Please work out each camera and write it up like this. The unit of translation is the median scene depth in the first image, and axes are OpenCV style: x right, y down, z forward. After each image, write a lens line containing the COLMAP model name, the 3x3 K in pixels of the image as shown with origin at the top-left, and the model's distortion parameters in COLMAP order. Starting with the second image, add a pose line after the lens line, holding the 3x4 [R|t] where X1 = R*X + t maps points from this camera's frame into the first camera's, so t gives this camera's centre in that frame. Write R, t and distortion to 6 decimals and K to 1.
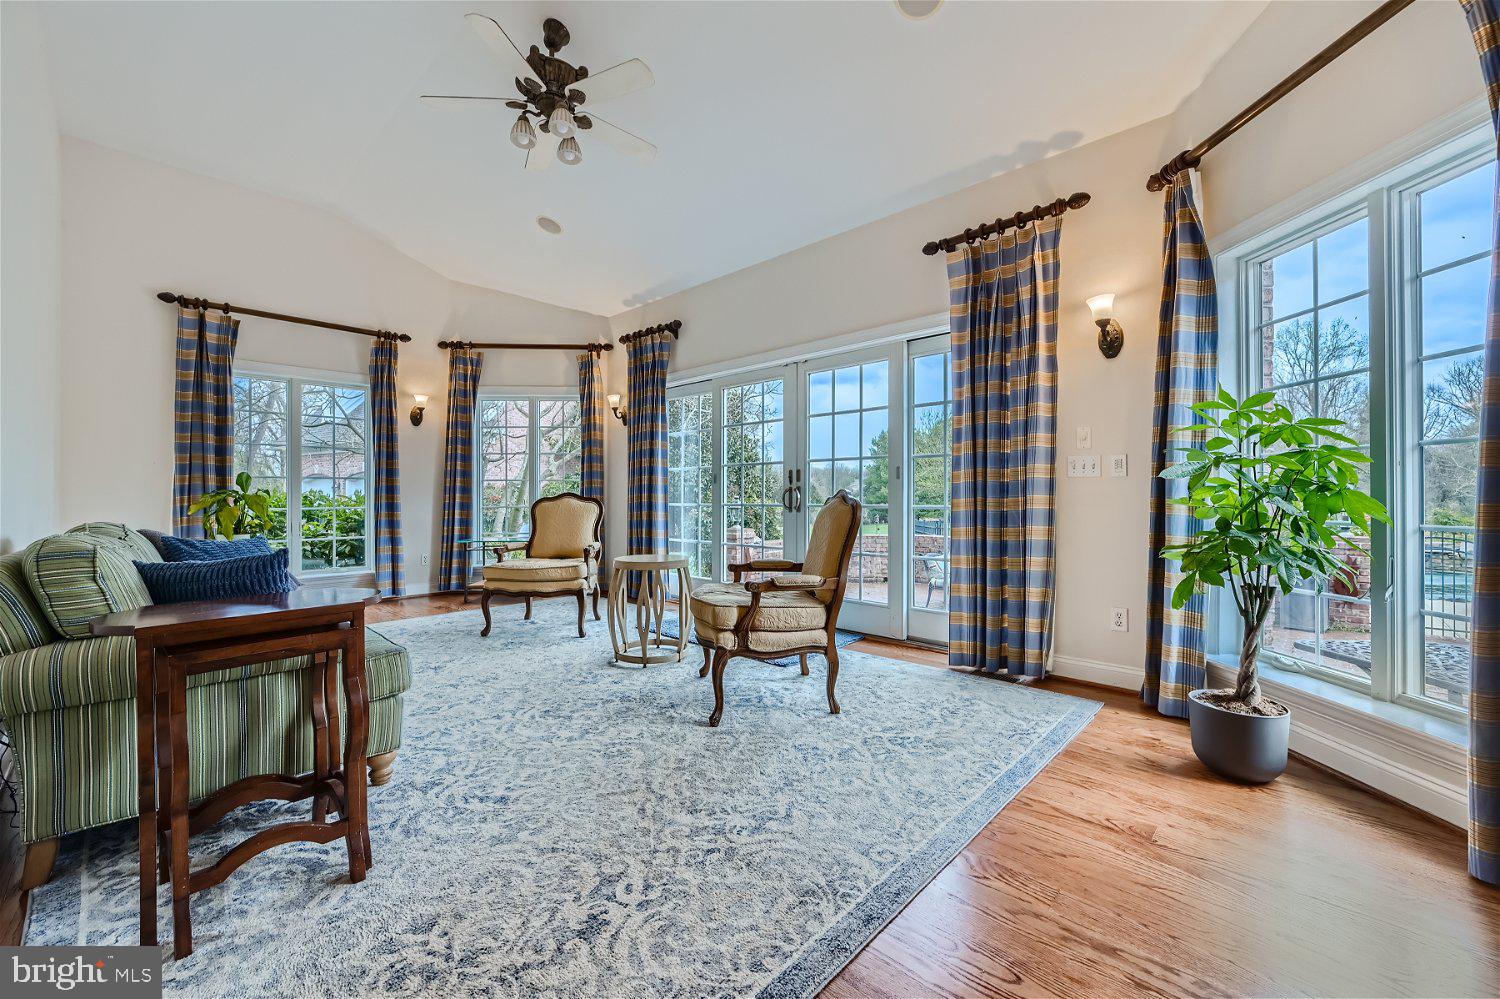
lens RADIAL K [[591.8, 0, 748.6], [0, 591.8, 498.1], [0, 0, 1]] dist [-0.002755, 0.000263]
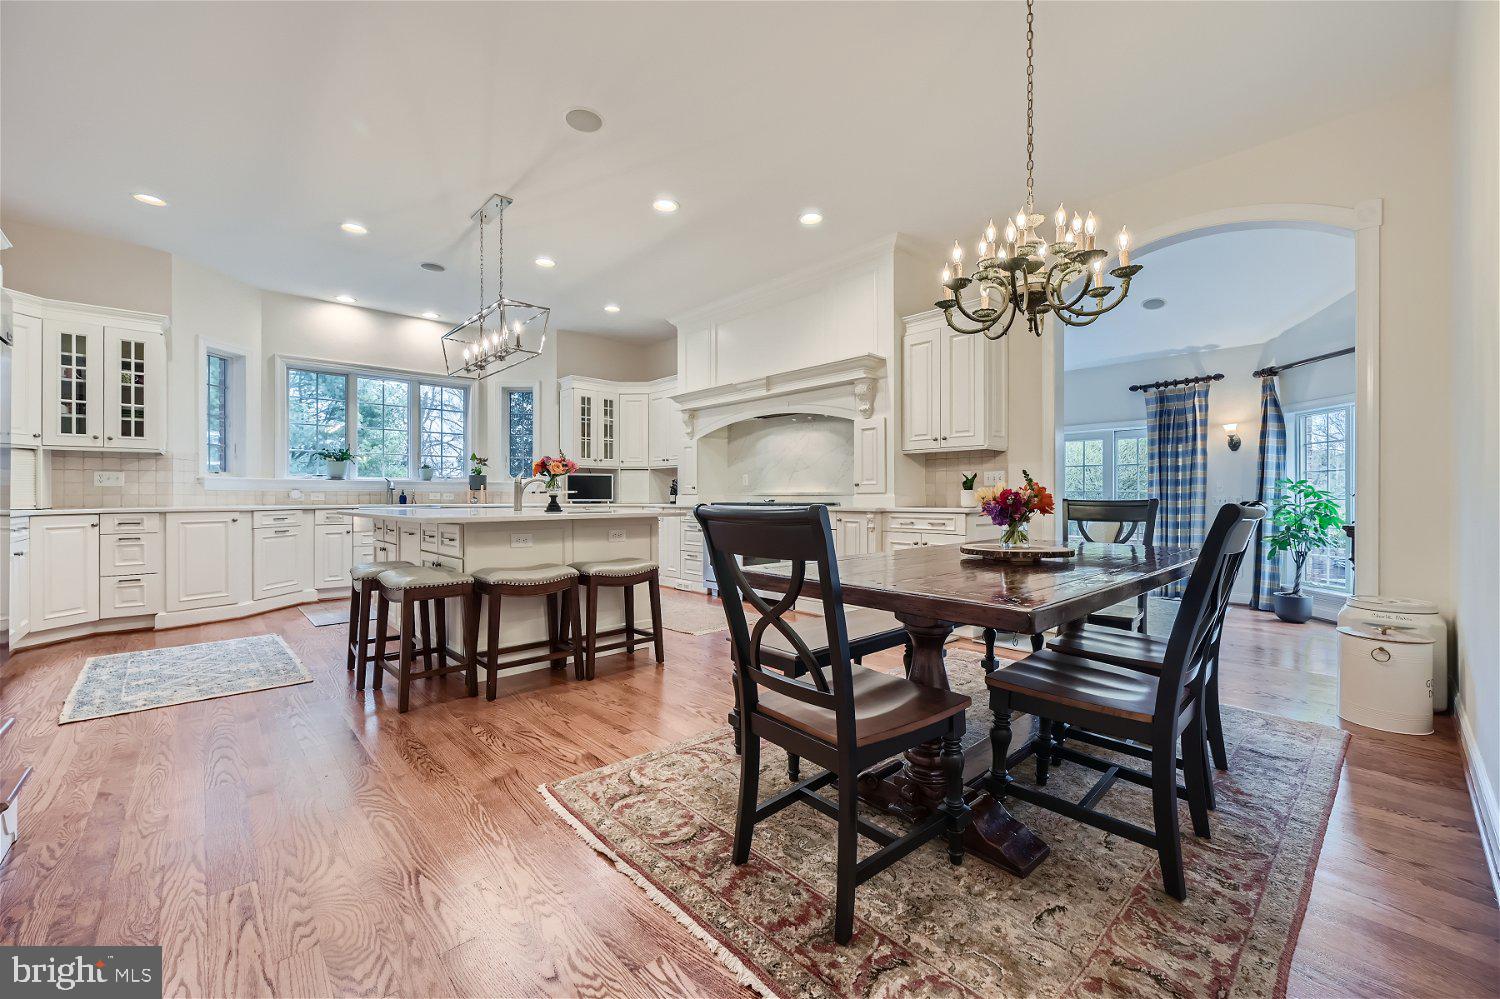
lens RADIAL K [[591.8, 0, 751.7], [0, 591.8, 496.7], [0, 0, 1]] dist [-0.002755, 0.000263]
pose [[0.997564, 0.005087, -0.069571, -1.123025], [-0.005213, 0.999985, -0.001636, -0.064247], [0.069562, 0.001995, 0.997576, -1.440062]]
